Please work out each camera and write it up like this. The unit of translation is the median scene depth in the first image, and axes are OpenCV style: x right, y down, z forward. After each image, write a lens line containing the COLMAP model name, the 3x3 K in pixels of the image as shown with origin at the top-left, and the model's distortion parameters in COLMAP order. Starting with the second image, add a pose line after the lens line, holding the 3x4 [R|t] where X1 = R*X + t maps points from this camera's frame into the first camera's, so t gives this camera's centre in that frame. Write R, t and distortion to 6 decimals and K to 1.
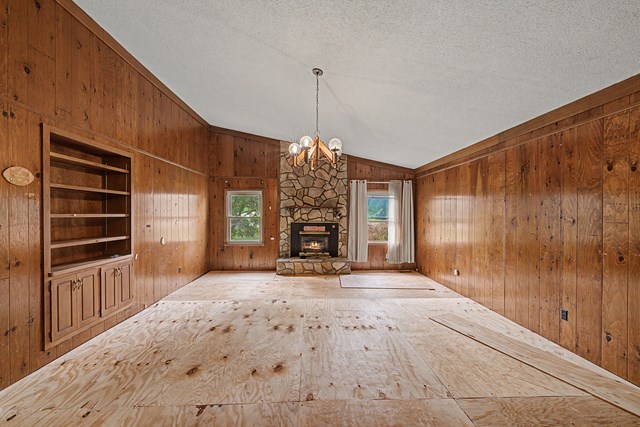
lens RADIAL K [[257.7, 0, 313.4], [0, 257.7, 214.4], [0, 0, 1]] dist [0.000120, -0.000028]
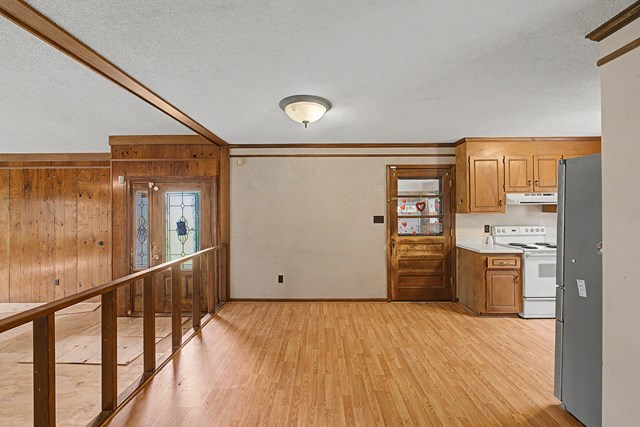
lens RADIAL K [[264.3, 0, 318.9], [0, 264.3, 209.4], [0, 0, 1]] dist [0.000214, -0.000138]
pose [[0.031105, -0.004527, 0.999506, -0.572977], [0.004659, 0.999980, 0.004384, -0.061441], [-0.999505, 0.004520, 0.031126, -0.631697]]
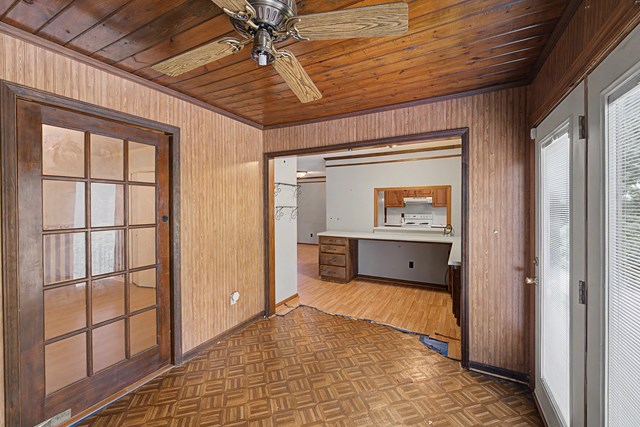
lens RADIAL K [[264.3, 0, 318.9], [0, 264.3, 209.4], [0, 0, 1]] dist [0.000214, -0.000138]
pose [[0.496048, -0.017491, 0.868119, -1.847047], [0.004436, 0.999835, 0.017610, -0.062249], [-0.868284, -0.004885, 0.496043, -1.965412]]
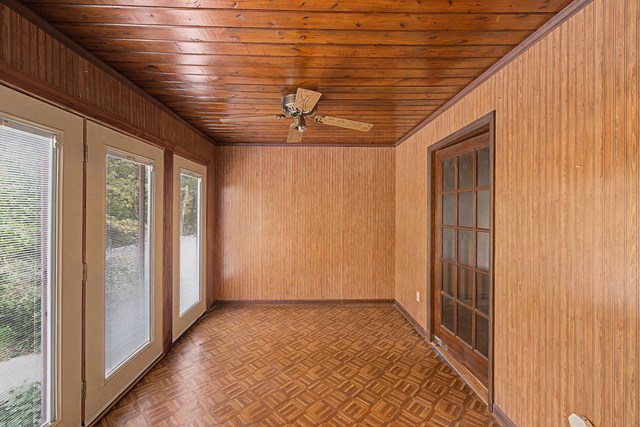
lens RADIAL K [[264.3, 0, 318.9], [0, 264.3, 209.4], [0, 0, 1]] dist [0.000214, -0.000138]
pose [[0.001990, -0.004919, -0.999986, -0.793415], [-0.003404, 0.999982, -0.004926, -0.057928], [0.999992, 0.003414, 0.001973, -1.635897]]
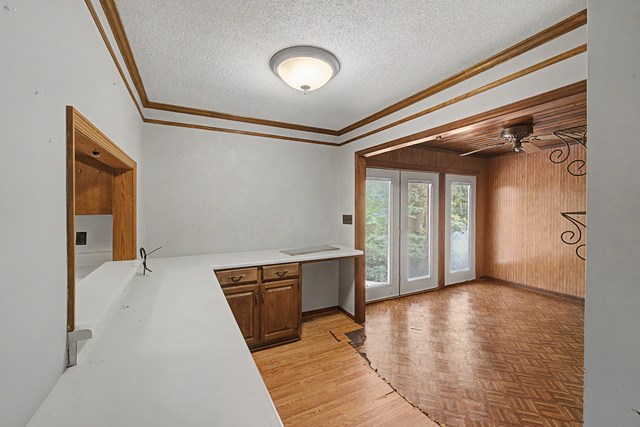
lens RADIAL K [[264.3, 0, 318.9], [0, 264.3, 209.4], [0, 0, 1]] dist [0.000214, -0.000138]
pose [[-0.901108, -0.000586, -0.433594, -0.386157], [-0.005400, 0.999937, 0.009871, -0.057658], [0.433561, 0.011236, -0.901054, -1.089922]]
